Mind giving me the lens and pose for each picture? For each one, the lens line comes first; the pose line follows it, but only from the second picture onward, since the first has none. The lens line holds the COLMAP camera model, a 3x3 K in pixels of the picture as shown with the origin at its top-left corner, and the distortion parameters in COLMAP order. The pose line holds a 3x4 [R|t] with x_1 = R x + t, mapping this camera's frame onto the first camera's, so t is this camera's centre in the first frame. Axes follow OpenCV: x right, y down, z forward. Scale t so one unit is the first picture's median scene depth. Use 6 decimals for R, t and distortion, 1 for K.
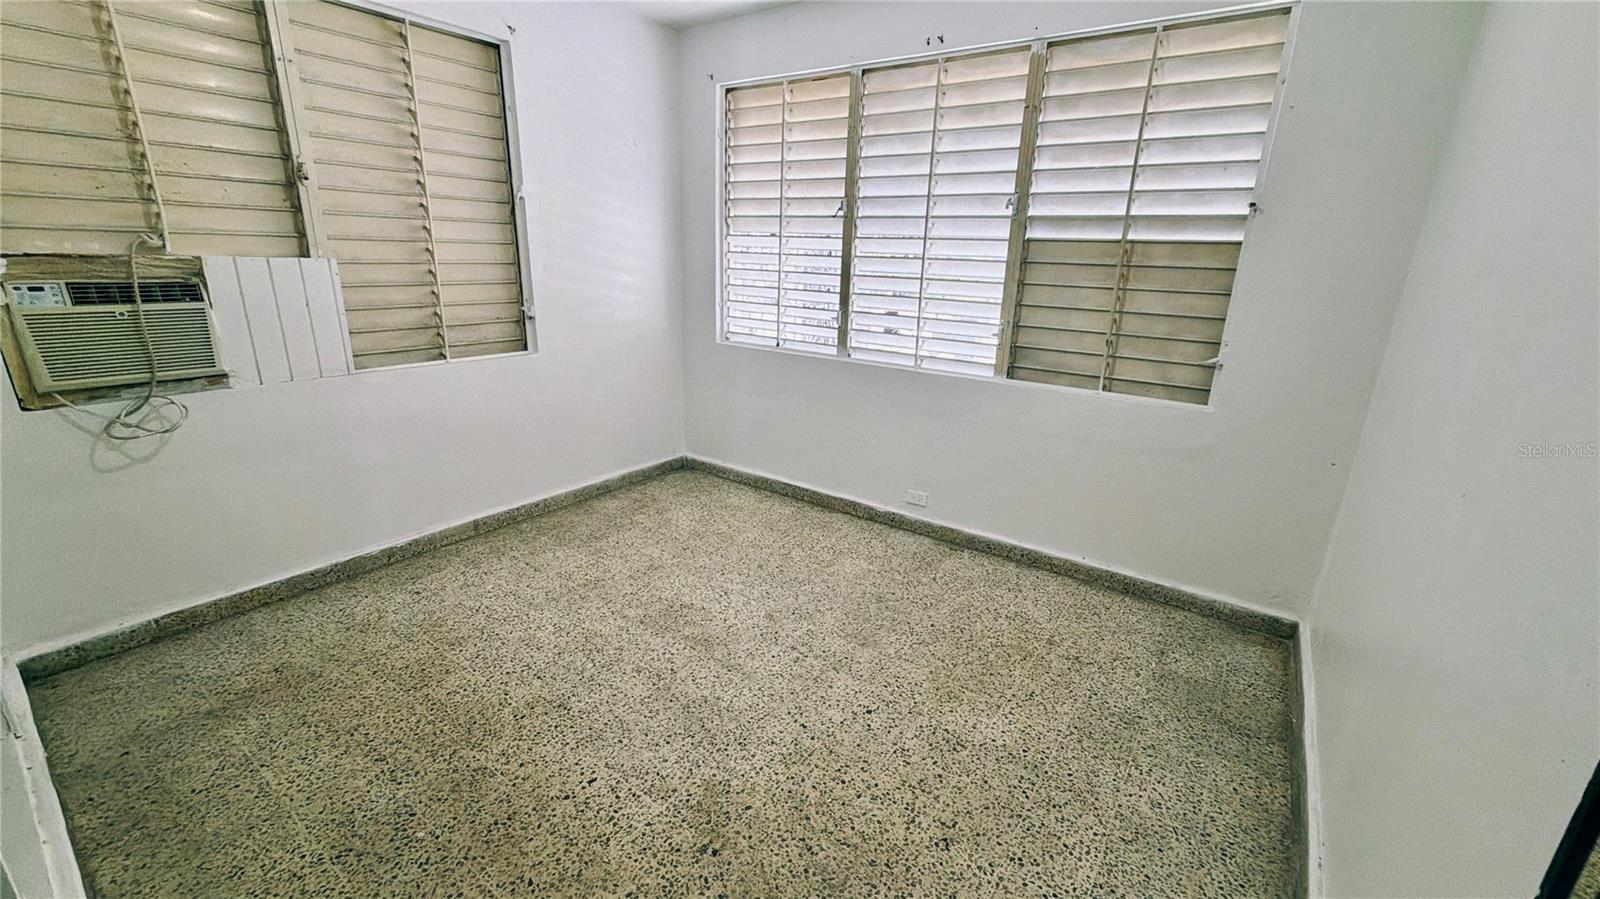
lens RADIAL K [[651.4, 0, 802.1], [0, 651.4, 452.8], [0, 0, 1]] dist [0.000086, 0.000028]
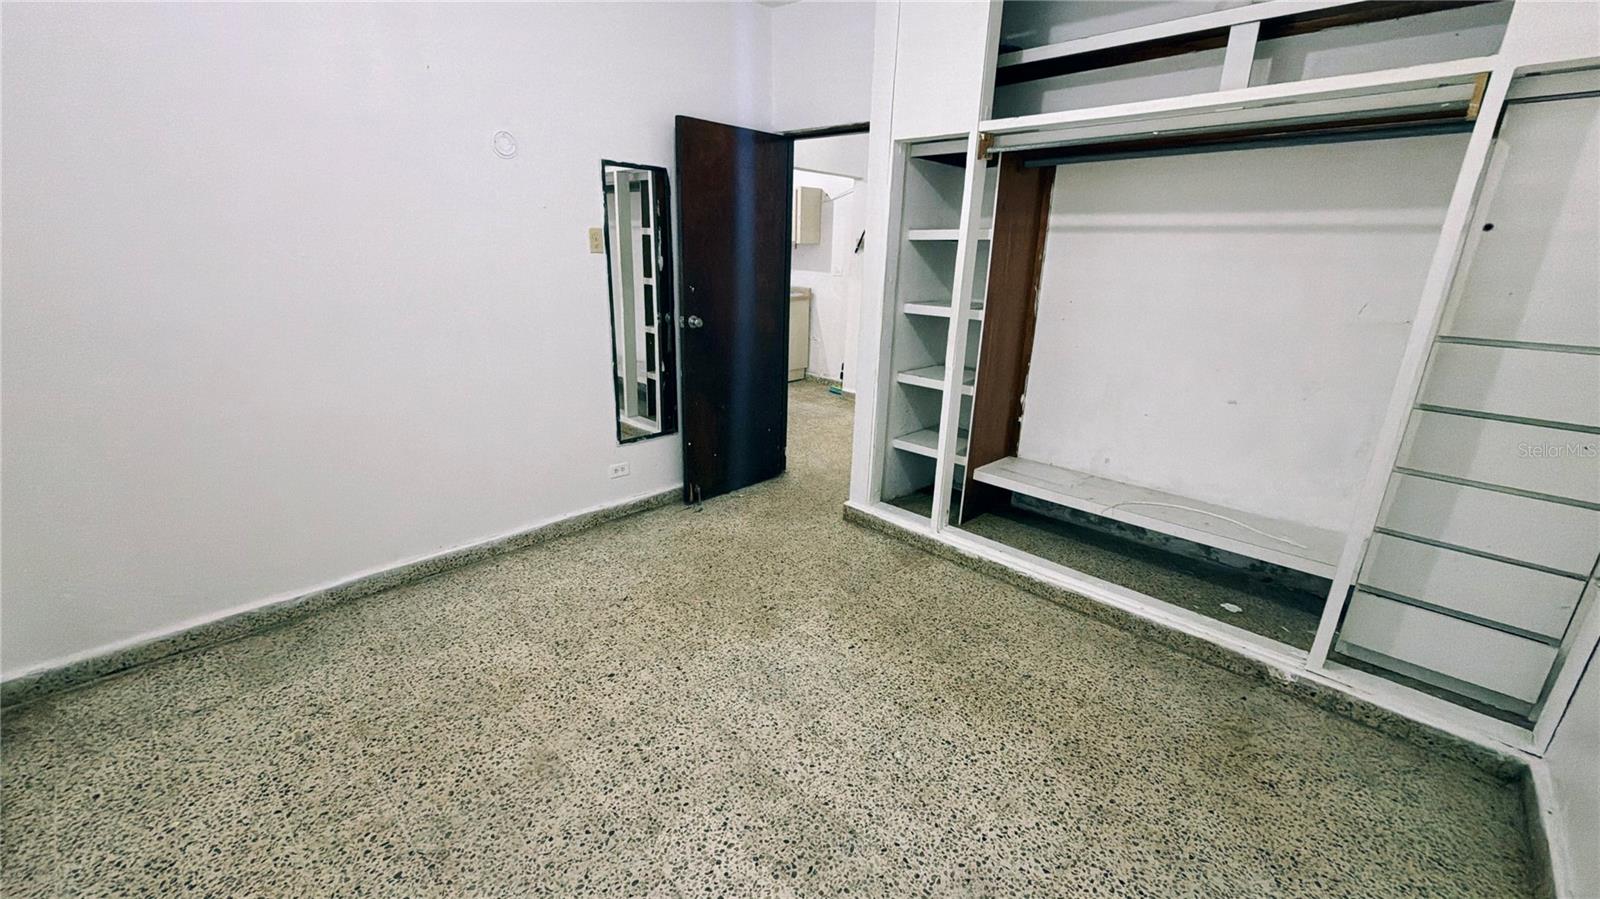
lens RADIAL K [[651.4, 0, 802.1], [0, 651.4, 452.8], [0, 0, 1]] dist [0.000086, 0.000028]
pose [[-0.989342, -0.100161, 0.105692, -0.281176], [-0.022393, 0.821864, 0.569244, -0.510838], [-0.143880, 0.560810, -0.815347, 1.639196]]
